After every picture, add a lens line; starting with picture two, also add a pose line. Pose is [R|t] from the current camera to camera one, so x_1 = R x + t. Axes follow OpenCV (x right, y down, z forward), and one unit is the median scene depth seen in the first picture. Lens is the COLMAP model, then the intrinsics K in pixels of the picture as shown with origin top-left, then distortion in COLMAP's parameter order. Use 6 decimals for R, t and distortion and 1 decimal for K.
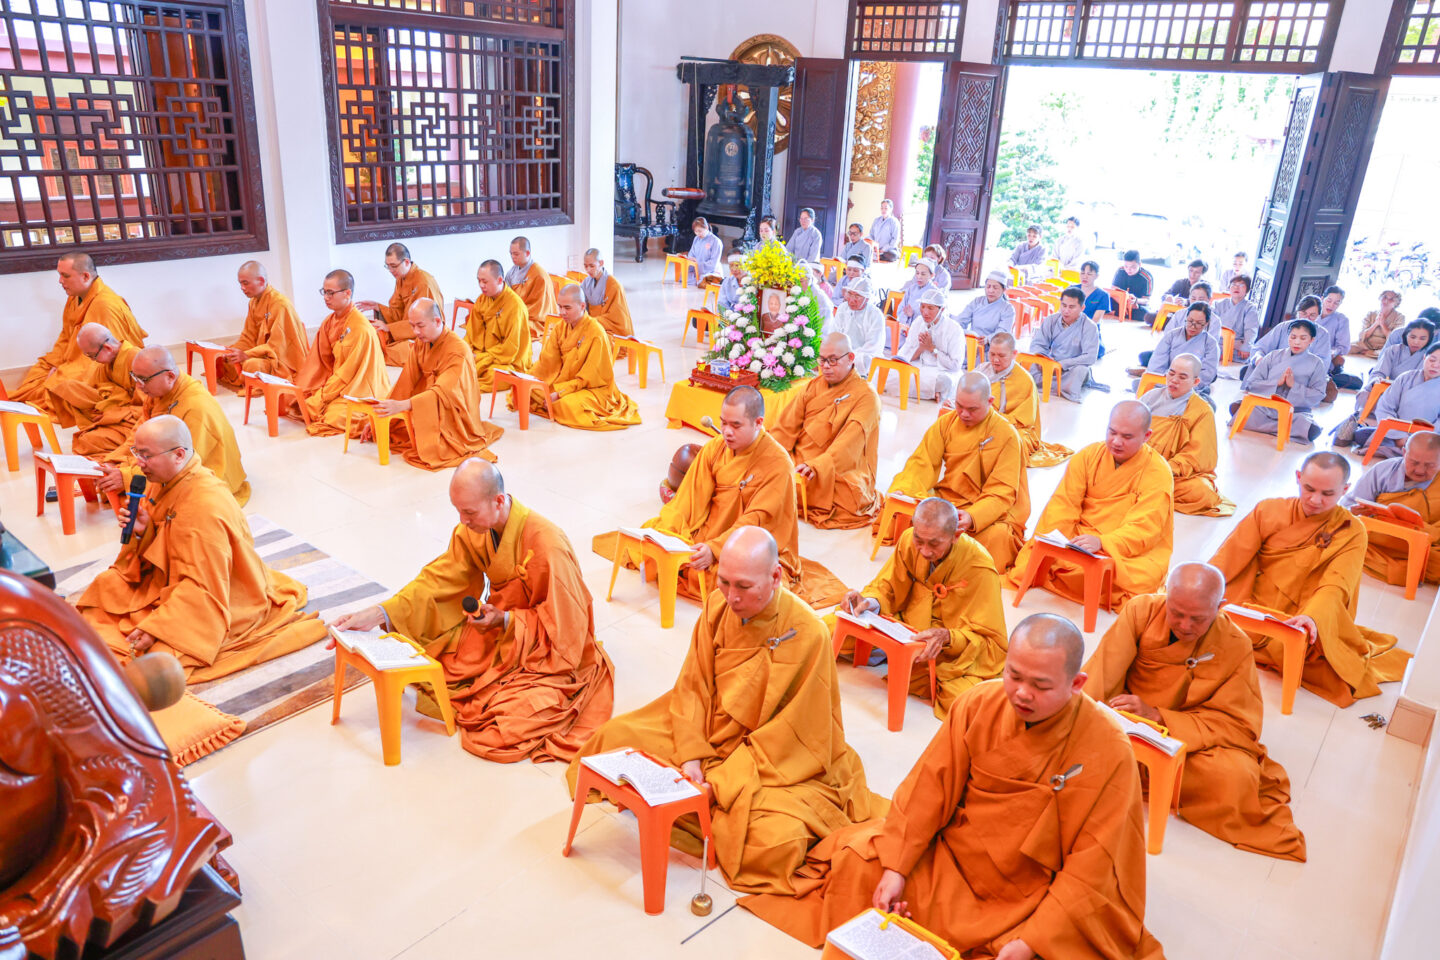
lens RADIAL K [[967.0, 0, 715.0], [0, 967.0, 449.9], [0, 0, 1]] dist [-0.106704, -0.000134]
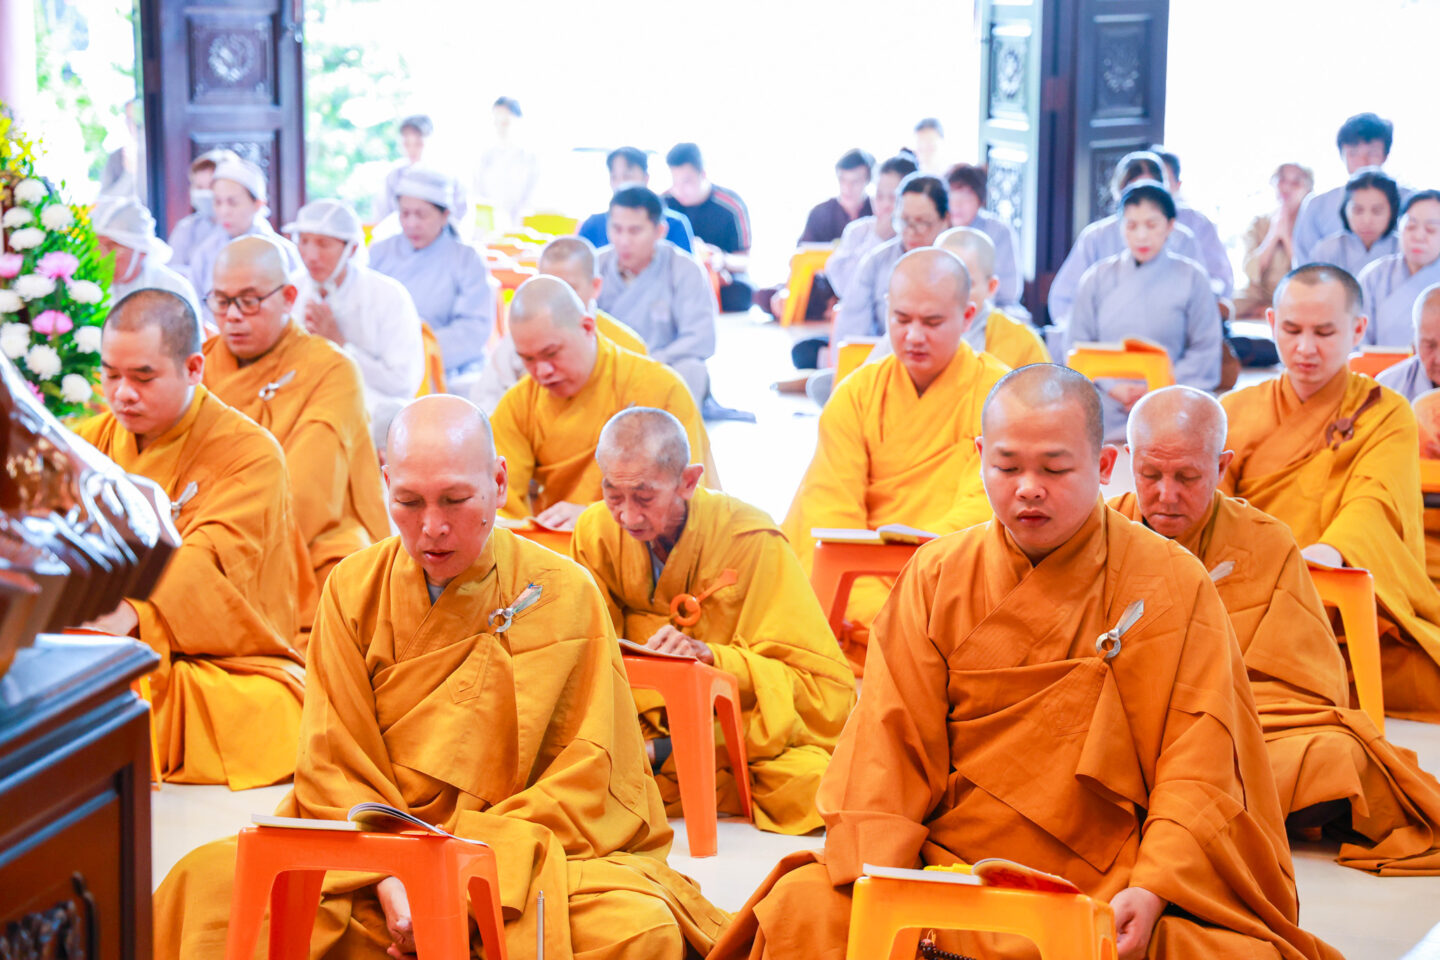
lens RADIAL K [[3178.5, 0, 720.0], [0, 3178.5, 480.0], [0, 0, 1]] dist [0.203679, 0.052981]
pose [[0.882867, -0.109351, 0.456715, -0.279930], [0.189289, 0.972876, -0.132975, 0.176376], [-0.429786, 0.203851, 0.879619, -0.250390]]
